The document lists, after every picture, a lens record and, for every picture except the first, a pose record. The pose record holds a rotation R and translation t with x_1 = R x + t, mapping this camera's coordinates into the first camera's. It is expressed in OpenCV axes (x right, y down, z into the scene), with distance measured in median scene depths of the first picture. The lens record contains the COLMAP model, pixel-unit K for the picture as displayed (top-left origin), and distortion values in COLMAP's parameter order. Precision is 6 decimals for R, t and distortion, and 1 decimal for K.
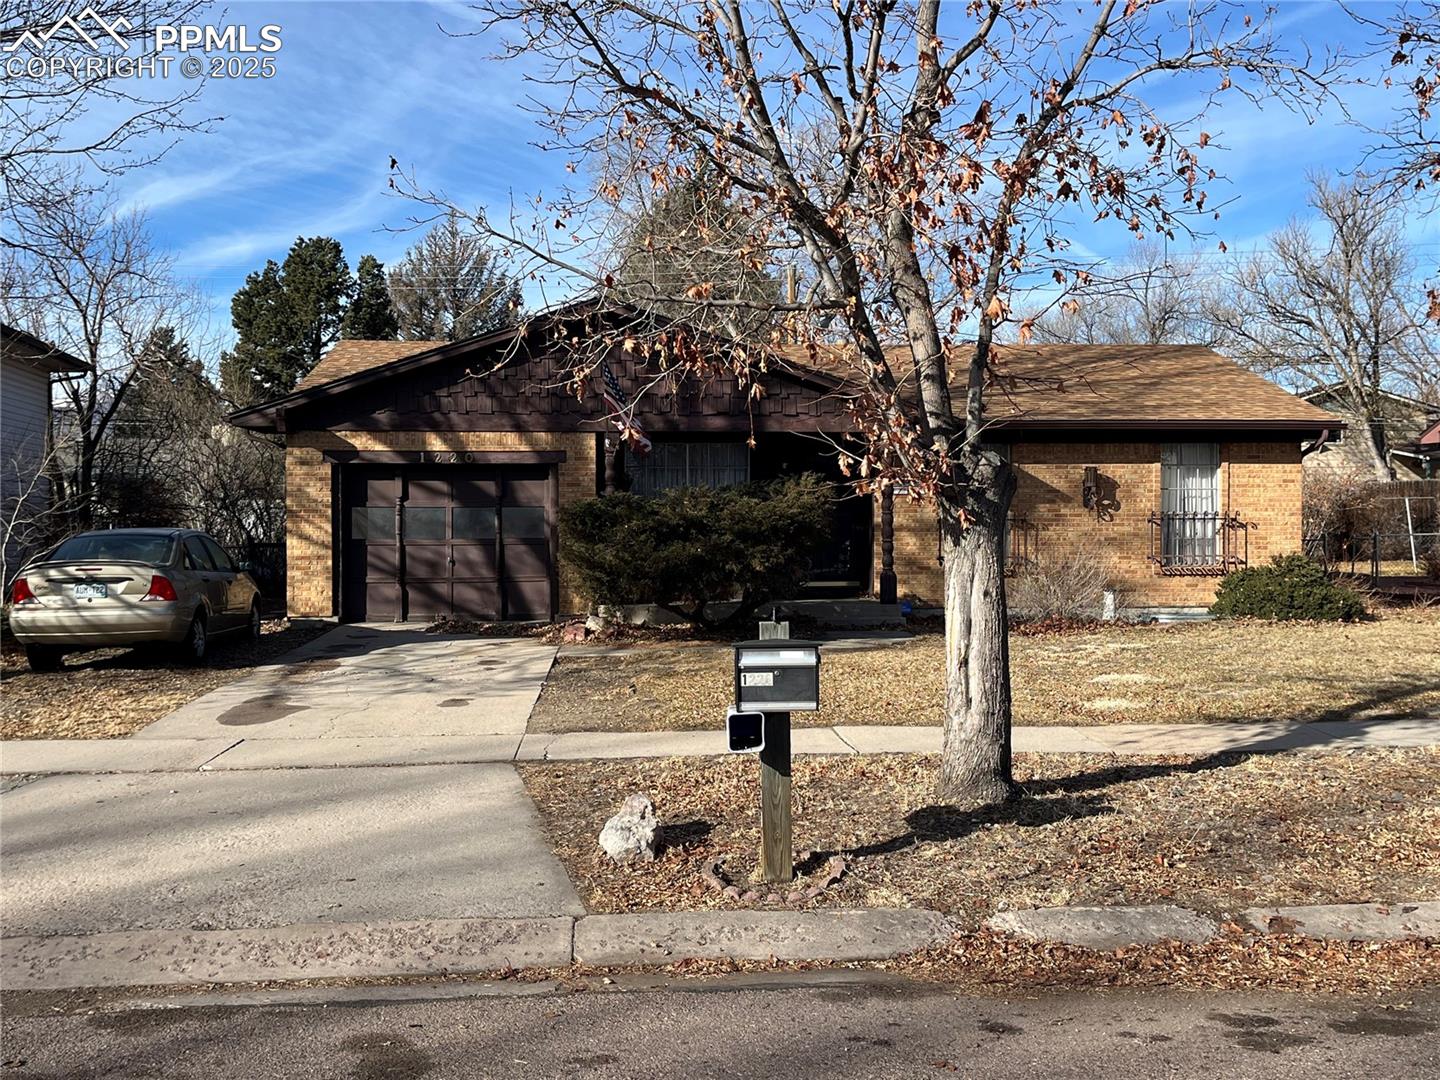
lens RADIAL K [[1434.2, 0, 720.0], [0, 1434.2, 540.0], [0, 0, 1]] dist [0.048516, -0.009314]
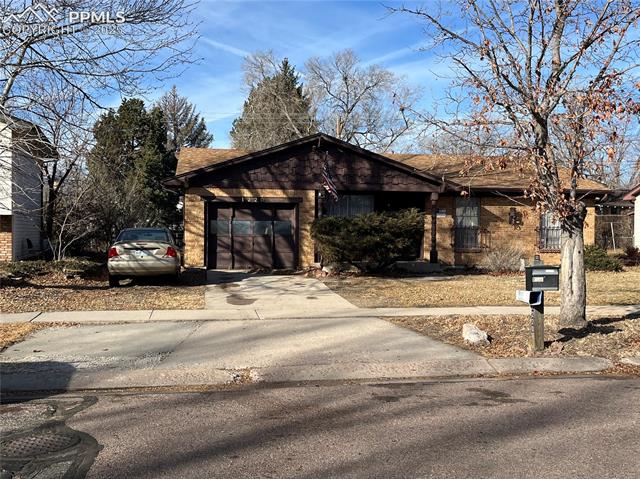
lens RADIAL K [[666.2, 0, 320.0], [0, 666.2, 239.5], [0, 0, 1]] dist [0.056944, -0.003489]
pose [[0.995717, 0.010090, 0.091897, -0.180771], [-0.010162, 0.999948, 0.000310, 0.006913], [-0.091889, -0.001242, 0.995768, -0.103824]]
